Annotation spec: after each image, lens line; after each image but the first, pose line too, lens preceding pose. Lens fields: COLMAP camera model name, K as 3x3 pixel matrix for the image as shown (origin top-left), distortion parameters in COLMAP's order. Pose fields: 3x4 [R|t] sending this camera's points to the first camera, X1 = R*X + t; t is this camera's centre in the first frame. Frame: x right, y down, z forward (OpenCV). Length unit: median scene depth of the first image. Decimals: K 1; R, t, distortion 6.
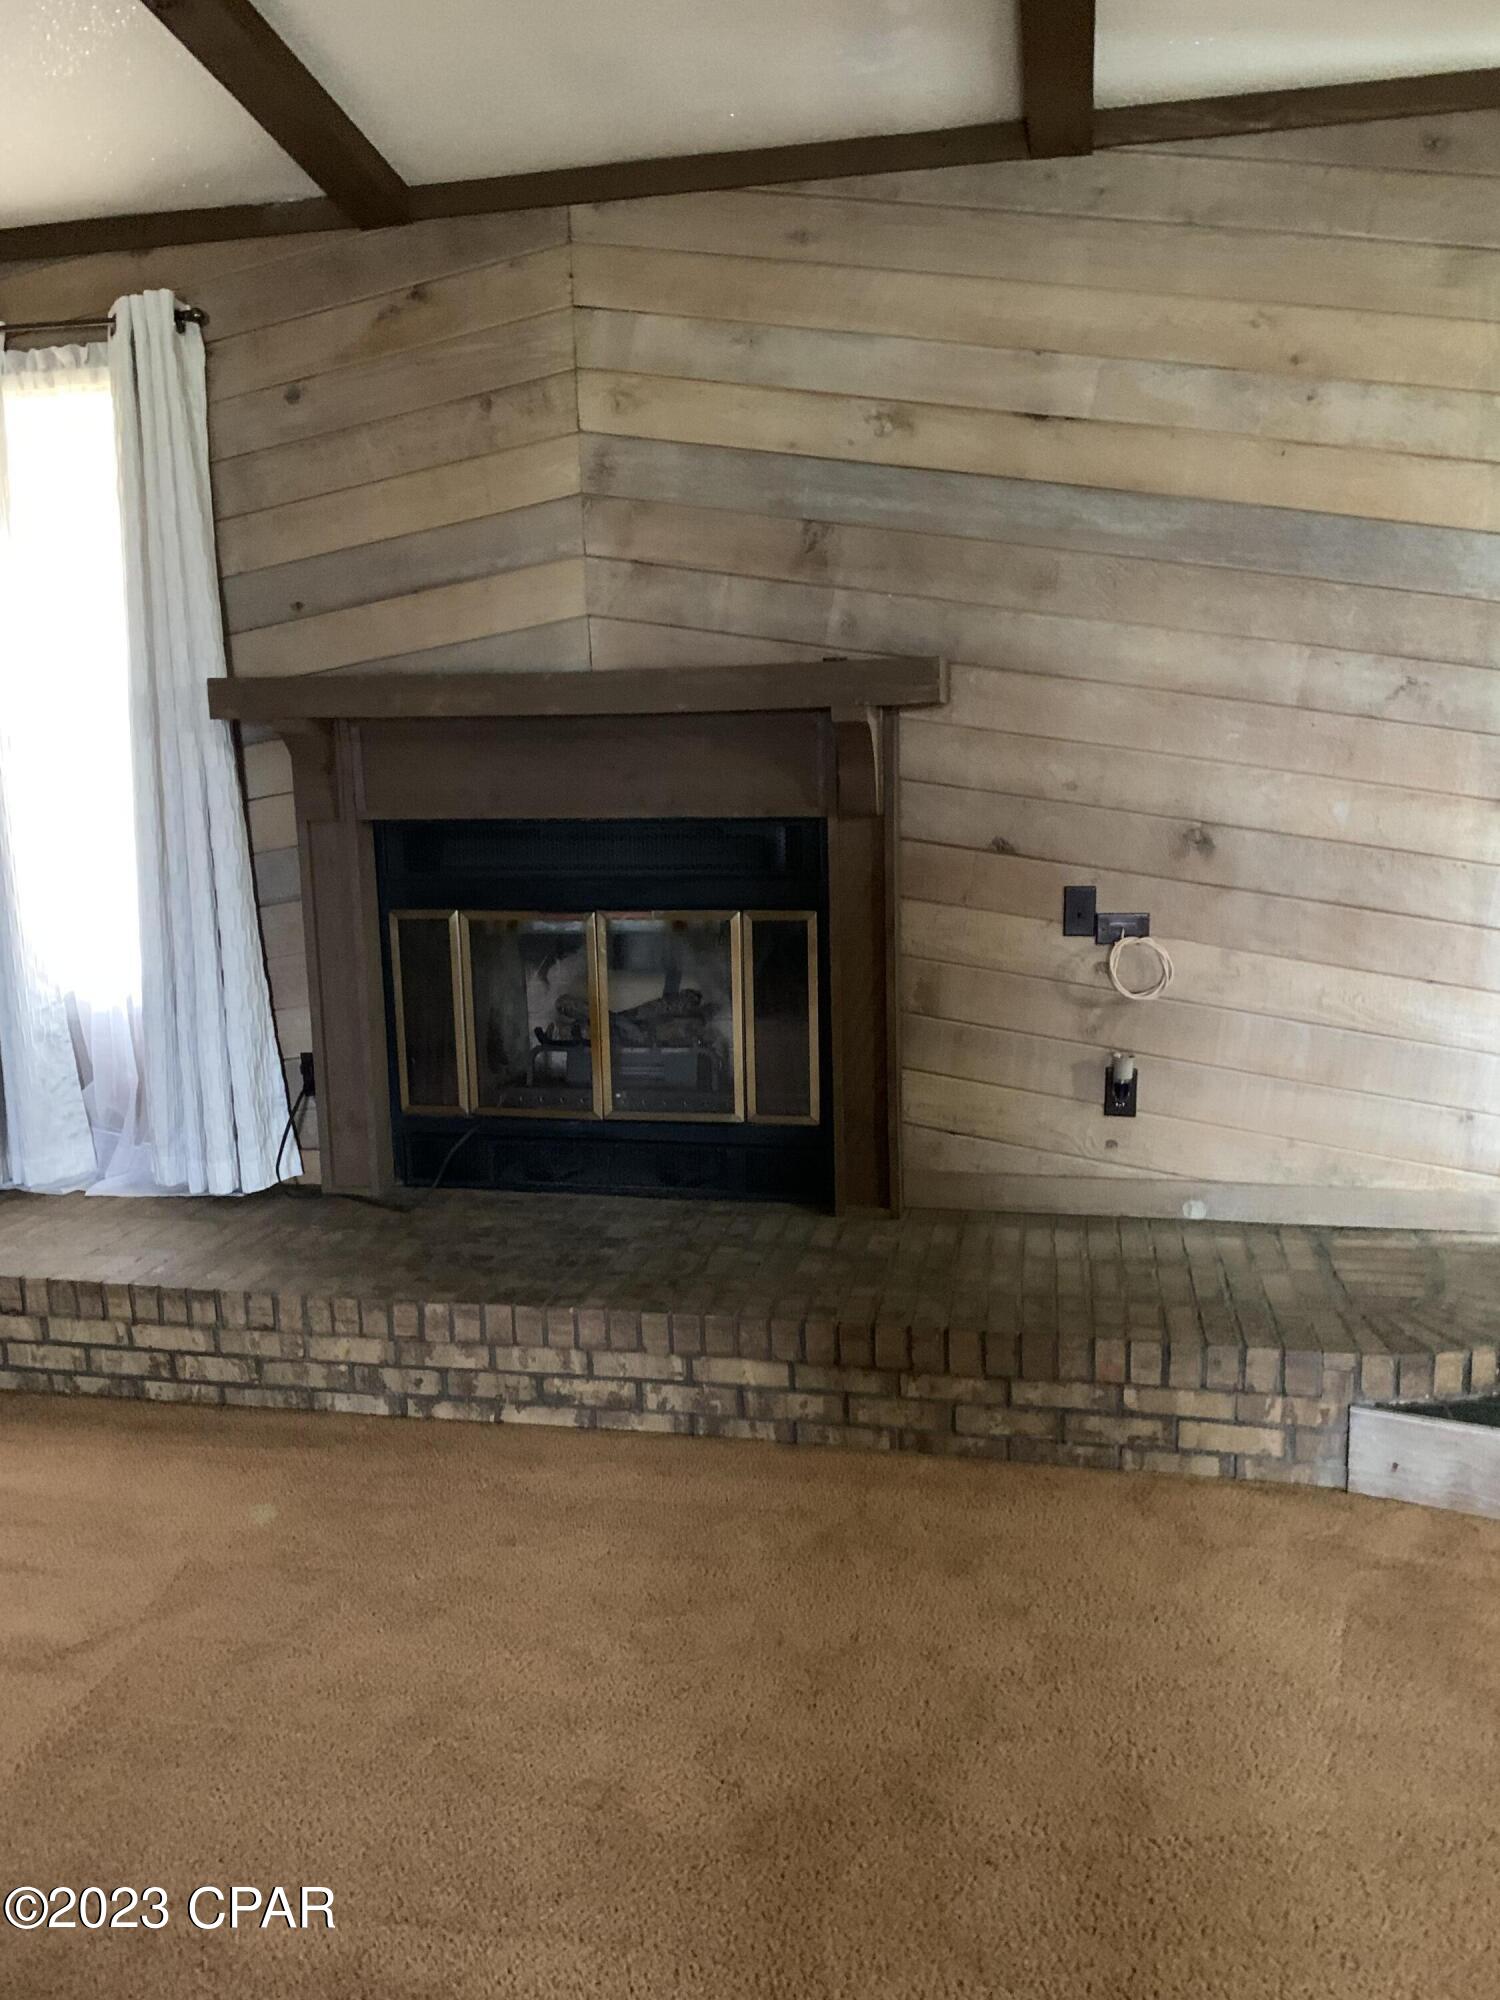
lens RADIAL K [[1529.7, 0, 750.0], [0, 1529.7, 1000.0], [0, 0, 1]] dist [0.004971, -0.010593]
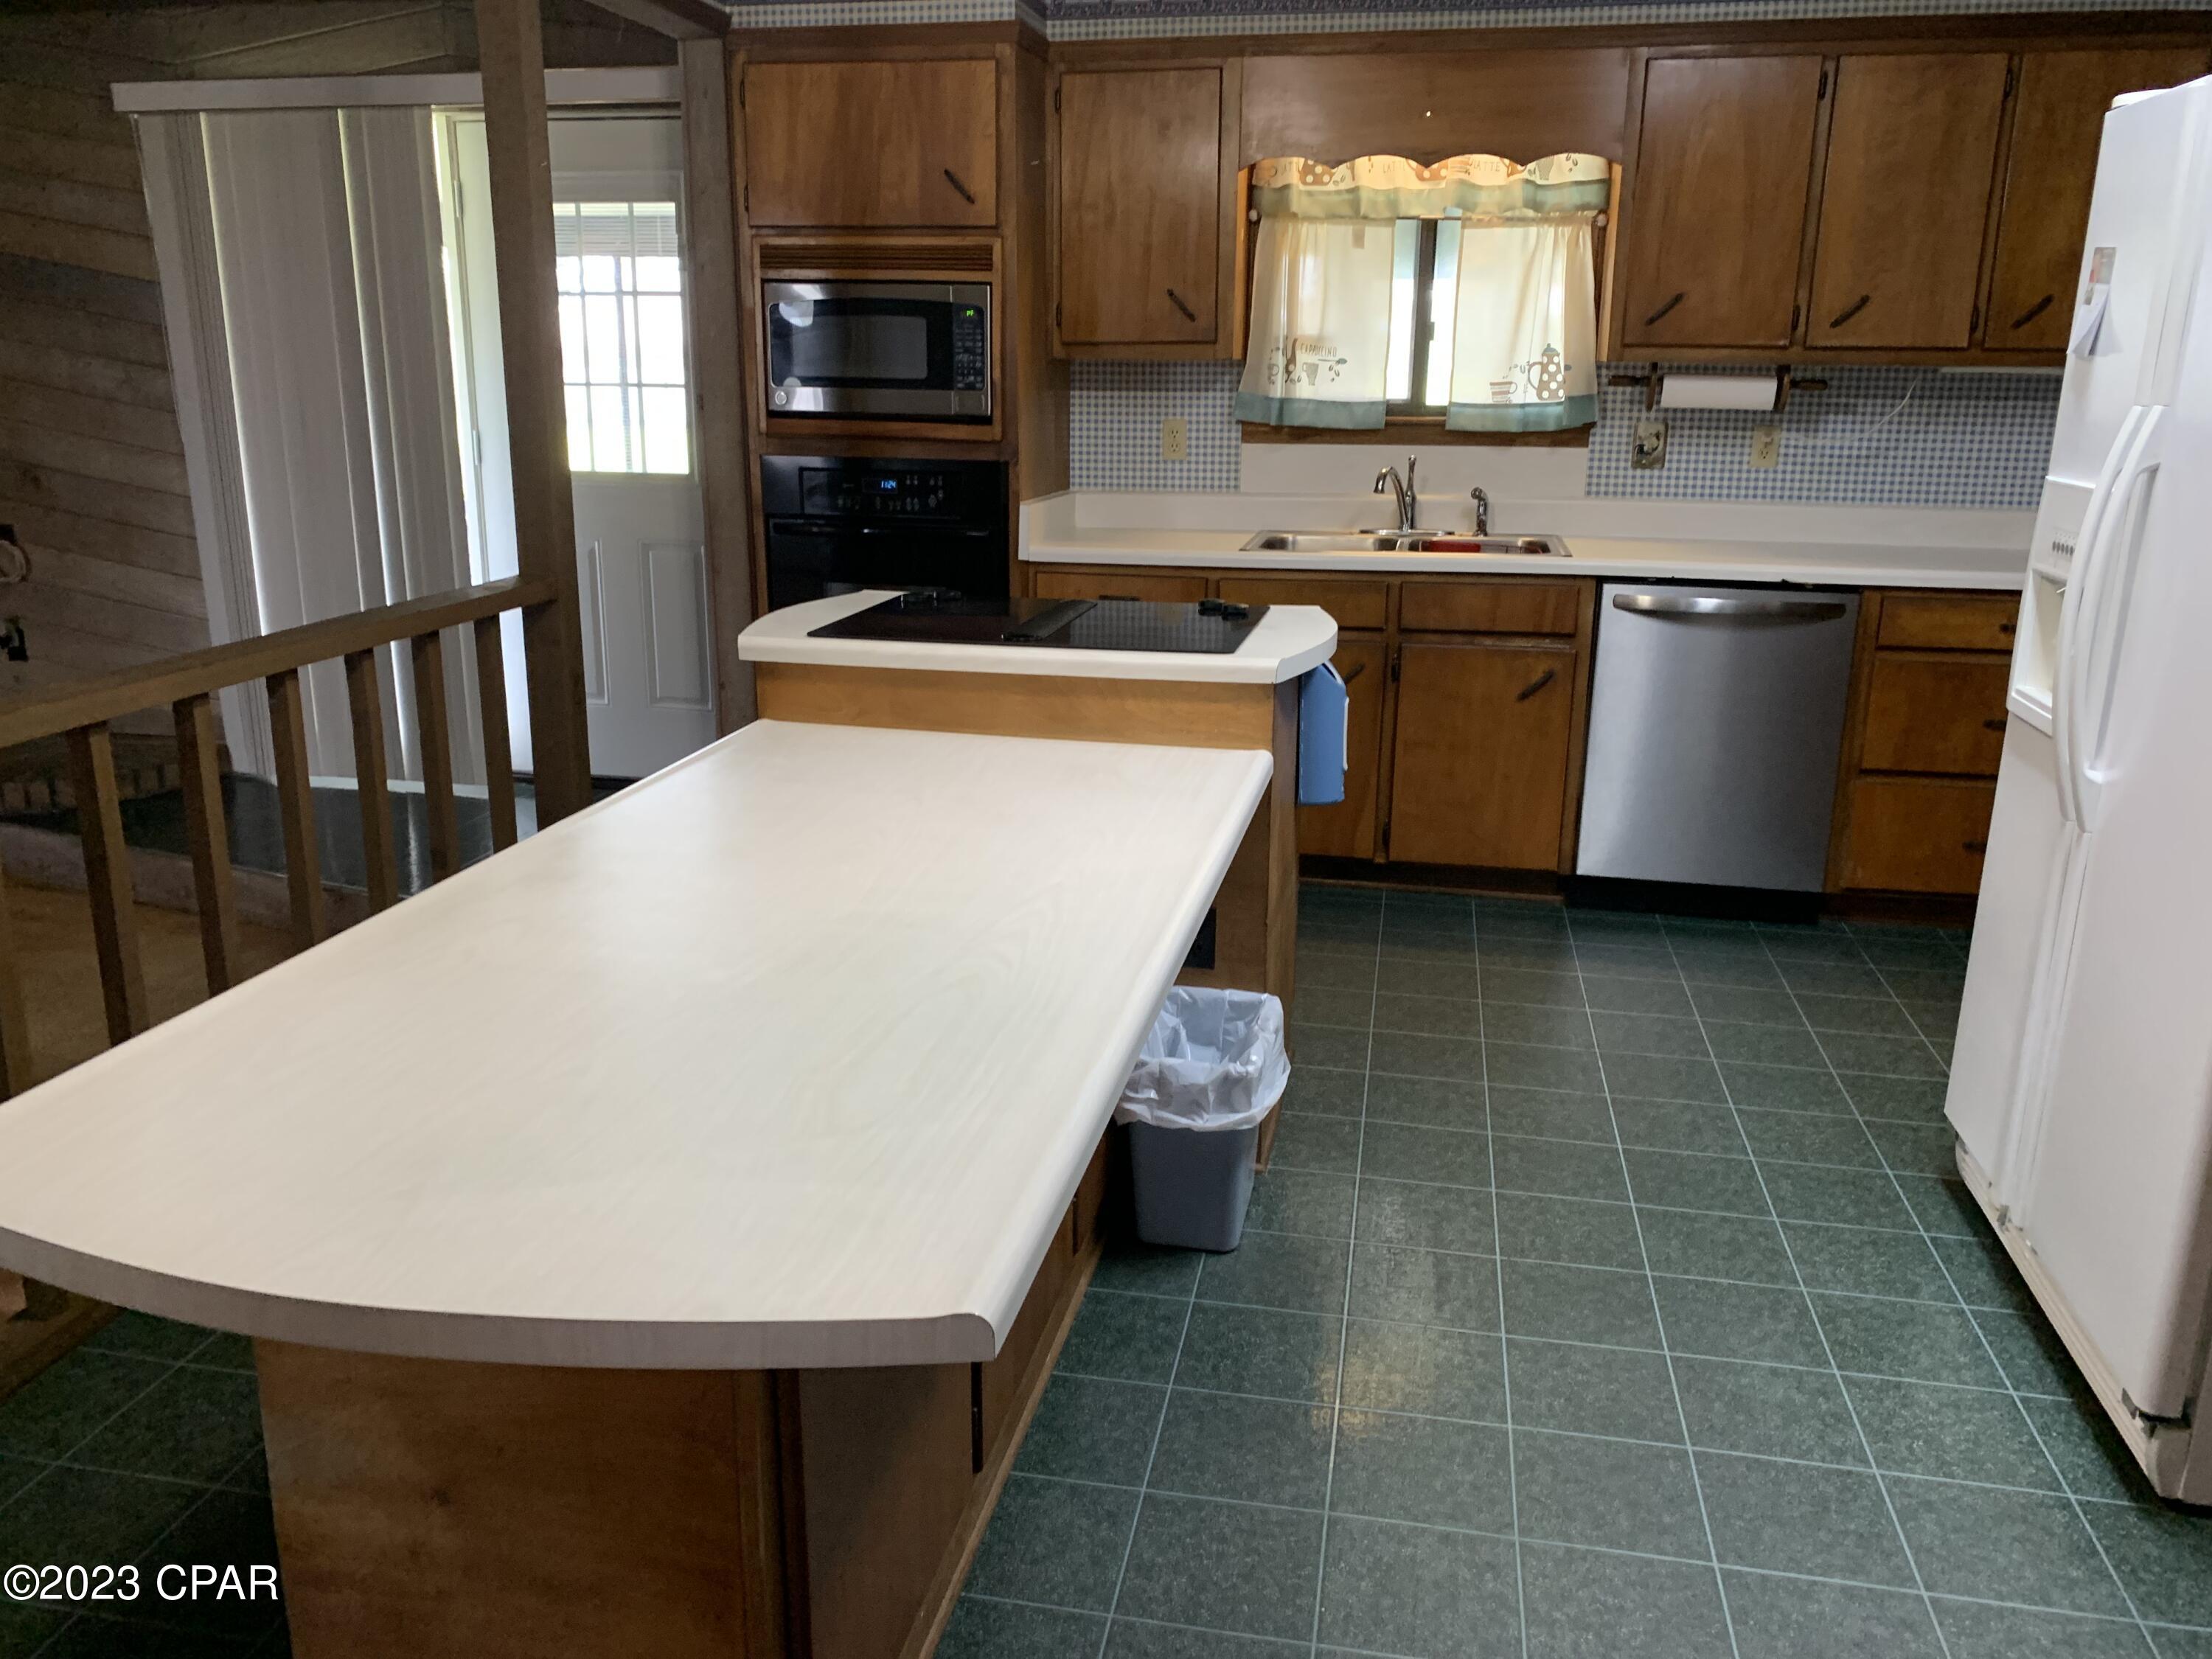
lens RADIAL K [[1691.9, 0, 1106.0], [0, 1691.9, 829.5], [0, 0, 1]] dist [0.004971, -0.010593]
pose [[0.999313, 0.031353, 0.019737, 1.398242], [-0.032916, 0.995869, 0.084620, 0.070766], [-0.017003, -0.085211, 0.996218, -0.763582]]
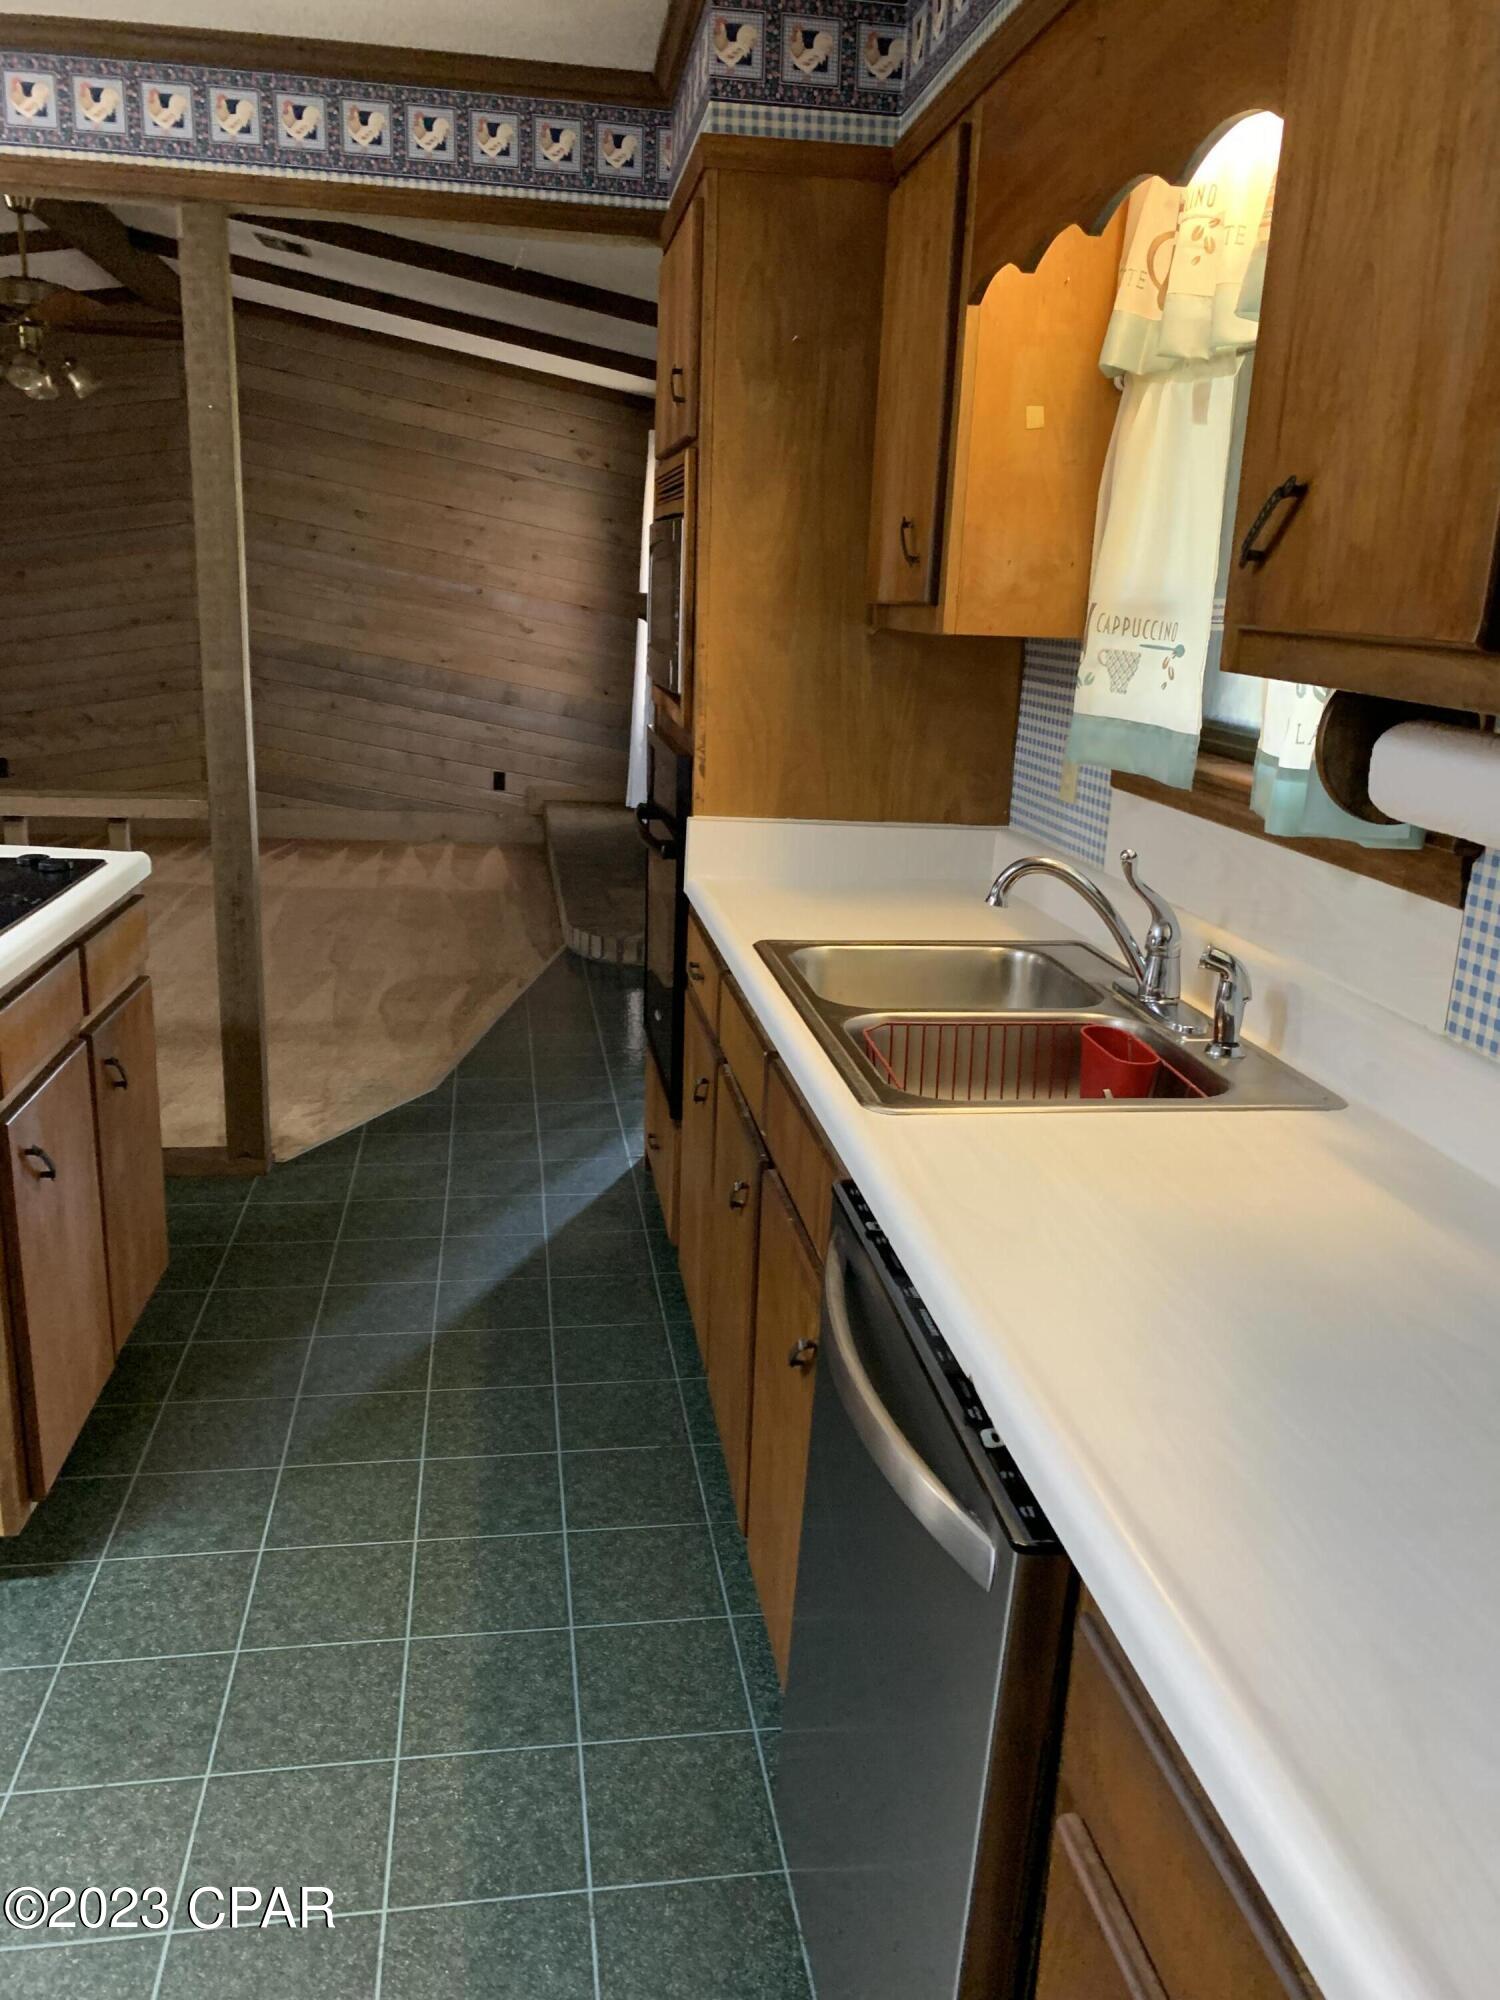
lens RADIAL K [[1529.7, 0, 750.0], [0, 1529.7, 1000.0], [0, 0, 1]] dist [0.004971, -0.010593]
pose [[0.350491, 0.285394, -0.892024, 2.210873], [-0.215942, 0.951404, 0.219545, -0.182529], [0.911332, 0.115677, 0.395087, 0.334109]]
